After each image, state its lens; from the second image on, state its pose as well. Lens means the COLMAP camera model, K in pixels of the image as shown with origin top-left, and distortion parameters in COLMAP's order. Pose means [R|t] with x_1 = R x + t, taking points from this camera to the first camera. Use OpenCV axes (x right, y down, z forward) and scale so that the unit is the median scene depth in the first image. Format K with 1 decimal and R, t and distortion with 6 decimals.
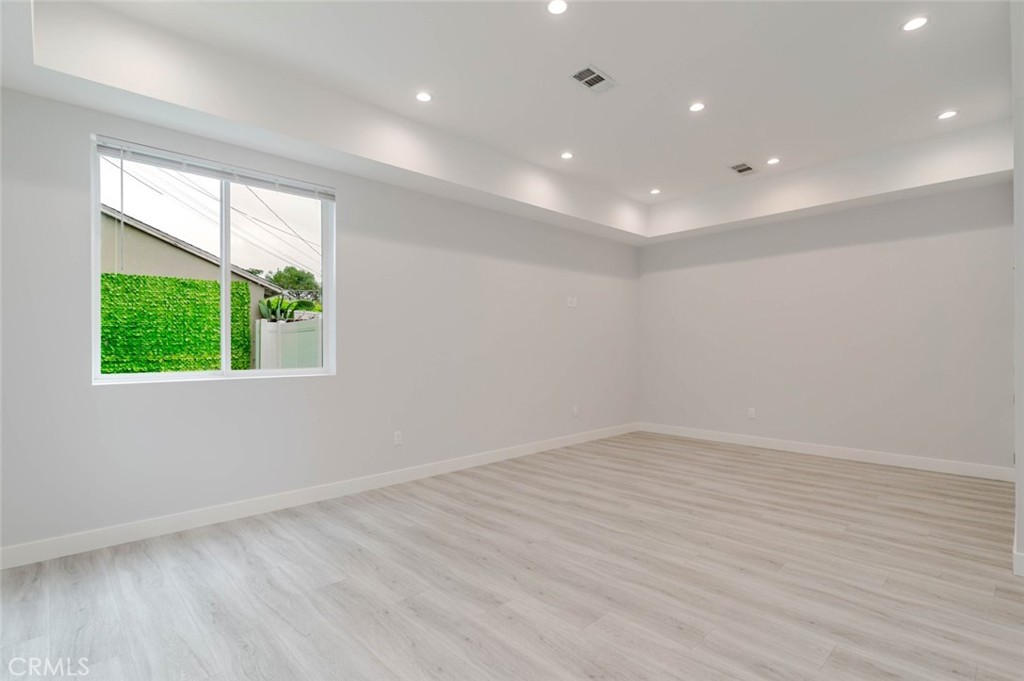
lens RADIAL K [[494.3, 0, 512.0], [0, 494.3, 340.5], [0, 0, 1]] dist [-0.001975, -0.001017]
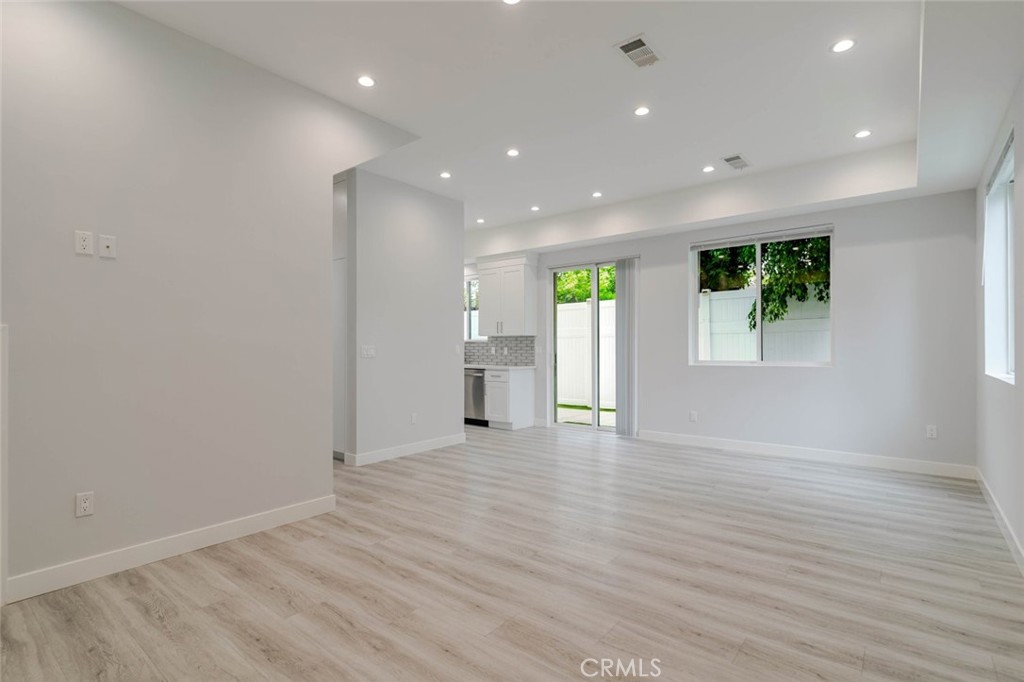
lens RADIAL K [[494.3, 0, 512.0], [0, 494.3, 341.0], [0, 0, 1]] dist [-0.001975, -0.001017]
pose [[-0.991475, 0.005303, -0.130187, 0.534596], [0.009170, 0.999534, -0.029122, 0.023086], [0.129972, -0.030067, -0.991062, 1.924376]]
